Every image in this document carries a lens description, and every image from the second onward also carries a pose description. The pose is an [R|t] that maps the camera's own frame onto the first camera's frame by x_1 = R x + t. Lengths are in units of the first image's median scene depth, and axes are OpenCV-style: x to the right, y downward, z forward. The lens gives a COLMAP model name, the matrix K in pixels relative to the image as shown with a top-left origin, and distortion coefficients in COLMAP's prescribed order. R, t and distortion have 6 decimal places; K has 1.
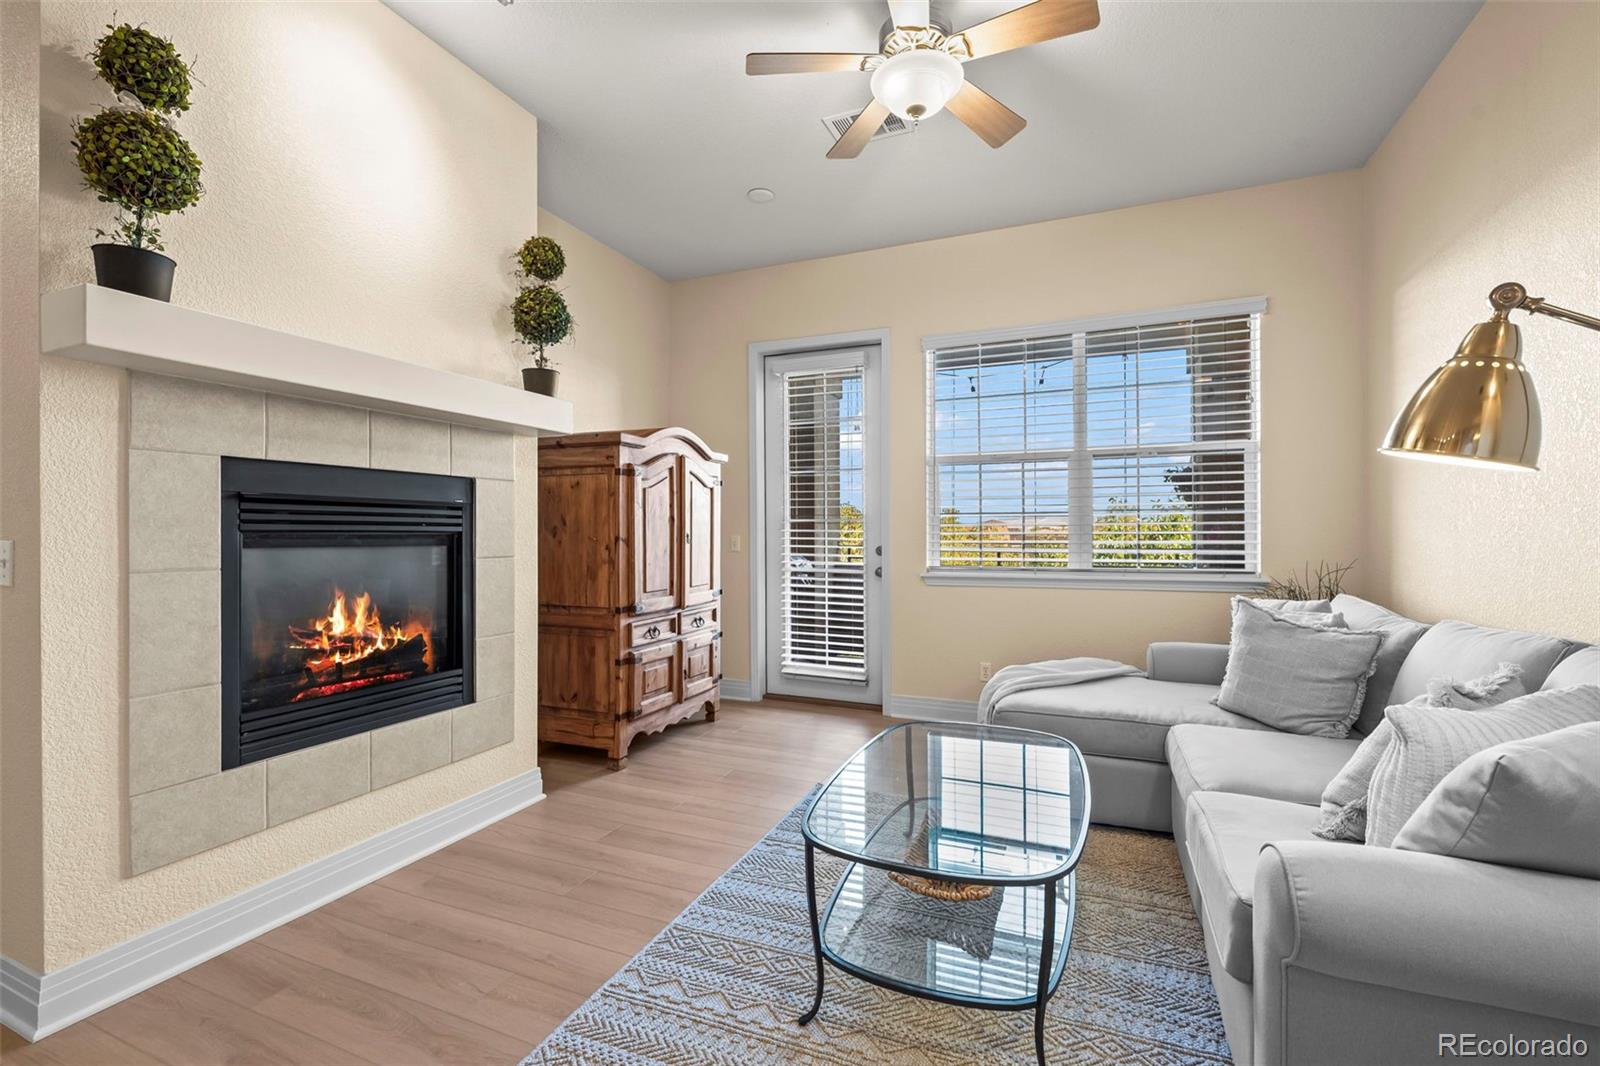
lens RADIAL K [[683.3, 0, 795.0], [0, 683.3, 530.3], [0, 0, 1]] dist [-0.002949, -0.000398]
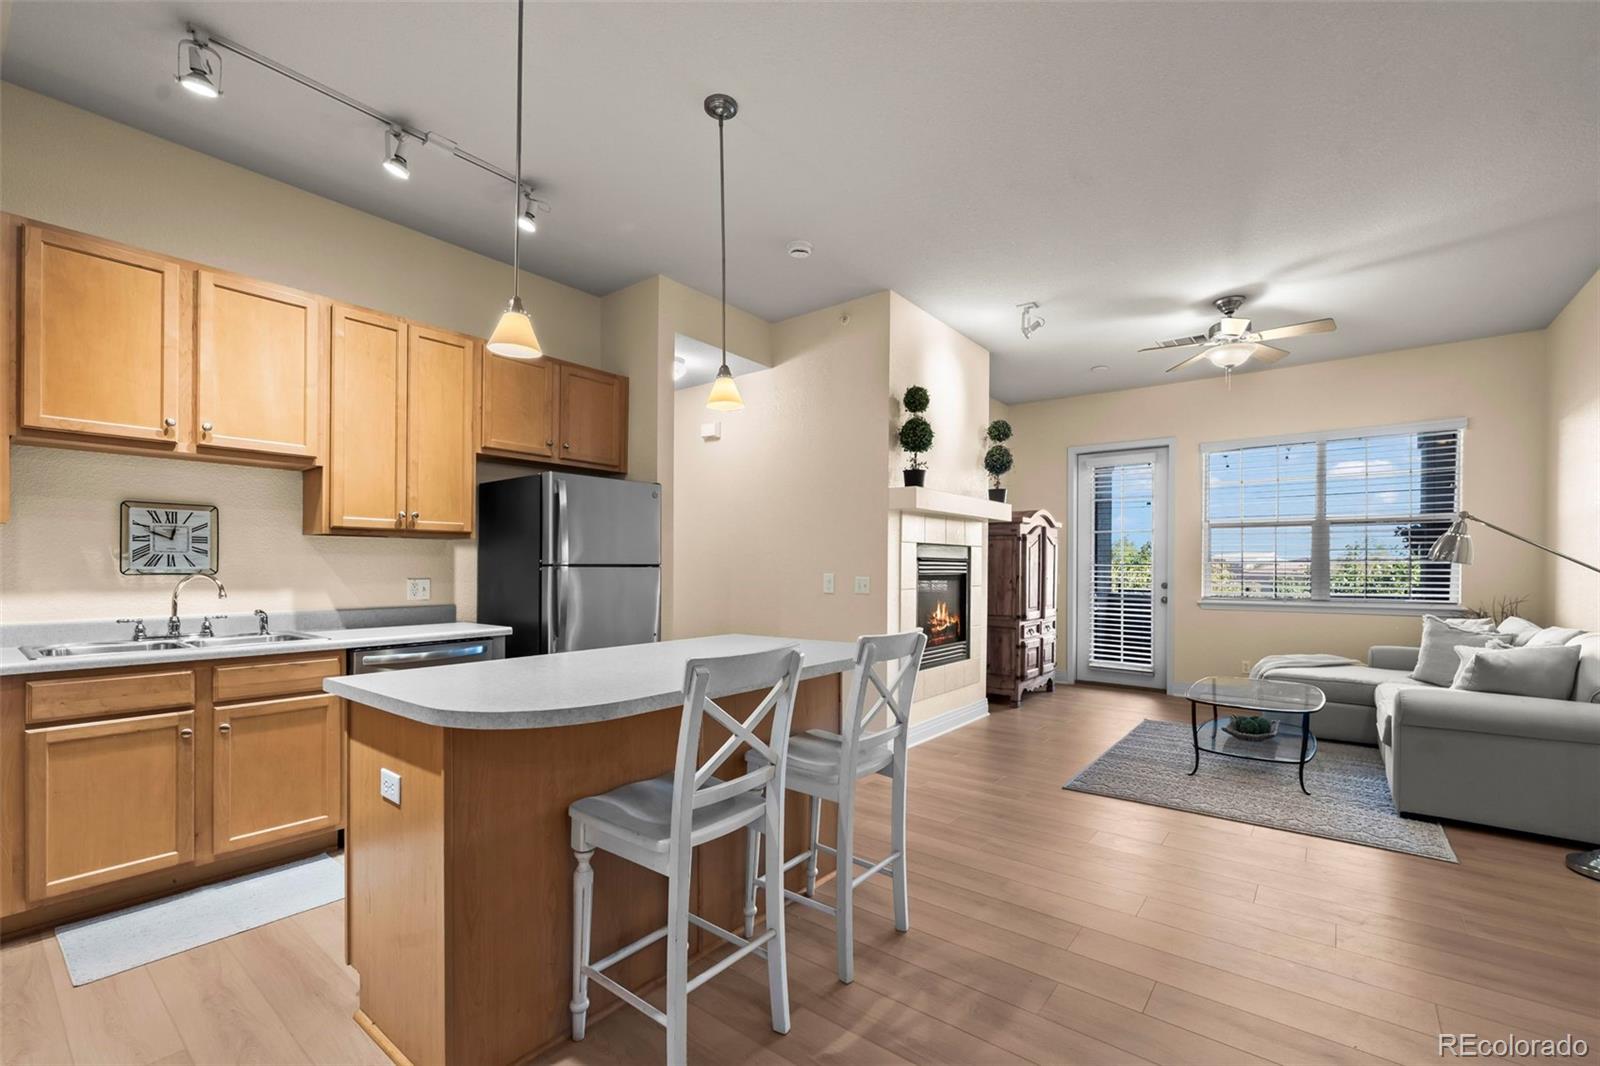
lens RADIAL K [[676.1, 0, 810.6], [0, 676.1, 567.3], [0, 0, 1]] dist [-0.001706, -0.000238]
pose [[0.969492, 0.006701, -0.245031, -0.354571], [-0.005370, 0.999967, 0.006097, -0.019427], [0.245064, -0.004595, 0.969496, -0.830646]]
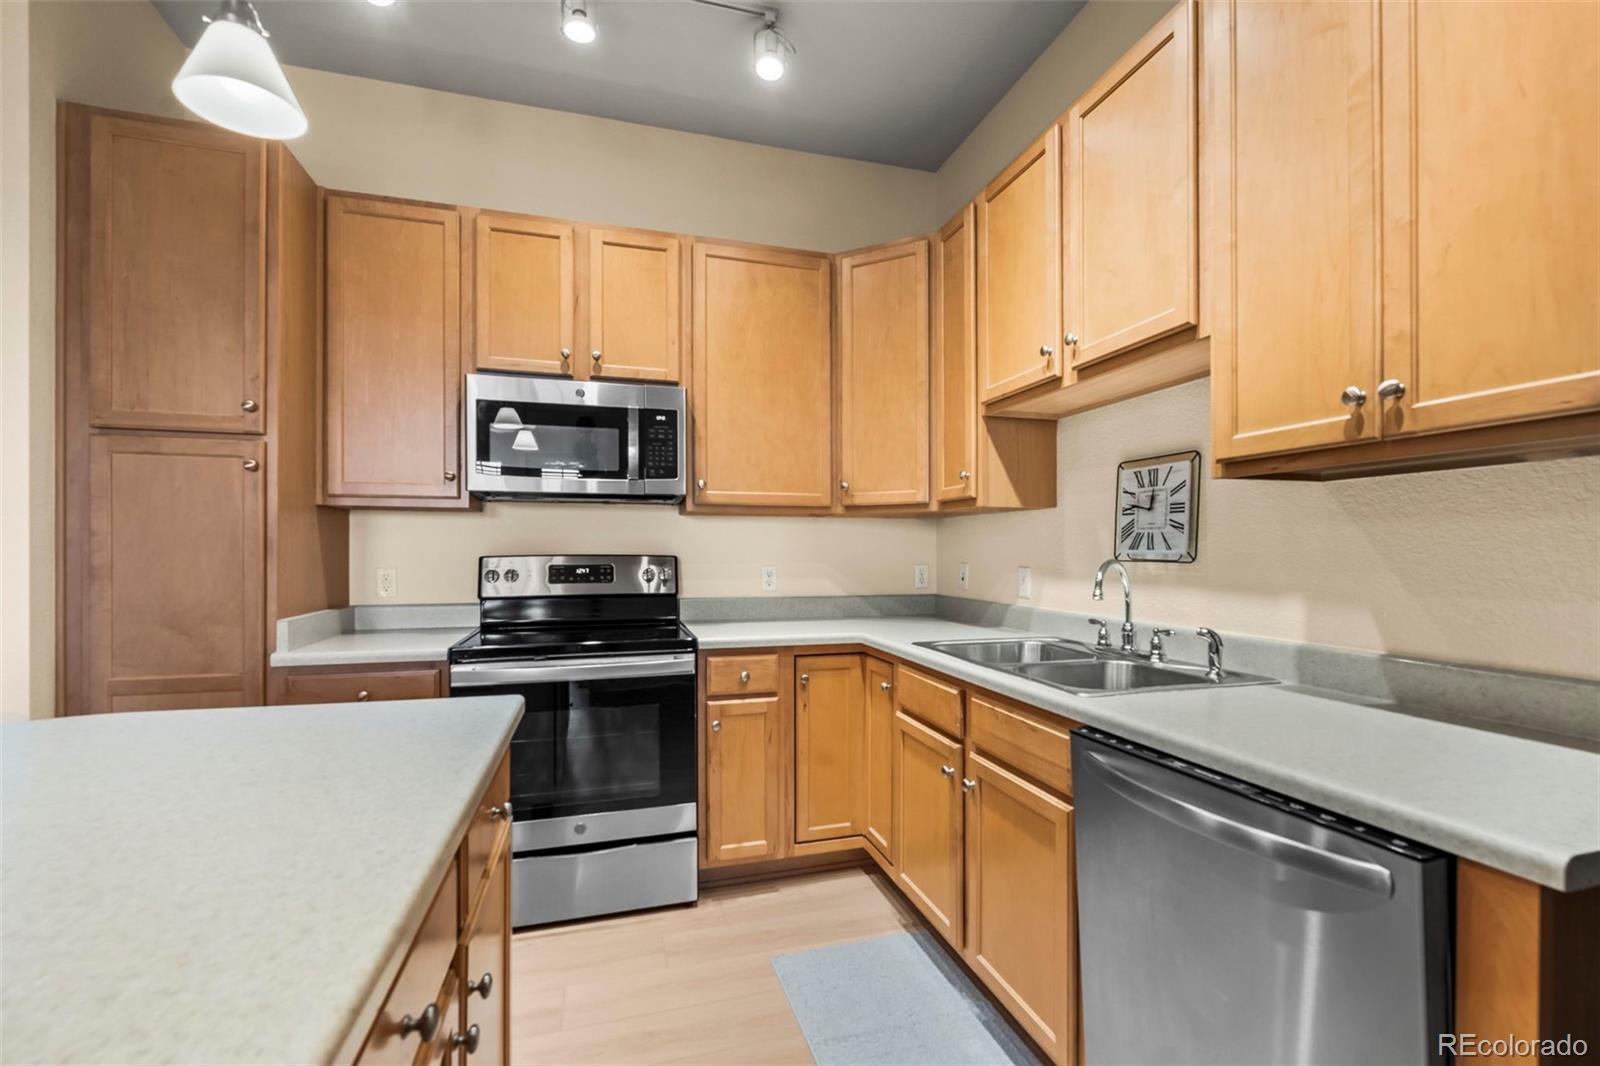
lens RADIAL K [[687.9, 0, 808.4], [0, 687.9, 553.8], [0, 0, 1]] dist [-0.003112, -0.000022]
pose [[-0.760864, 0.005916, -0.648884, -0.736454], [0.003882, 0.999982, 0.004565, -0.011381], [0.648899, 0.000954, -0.760874, 0.049909]]
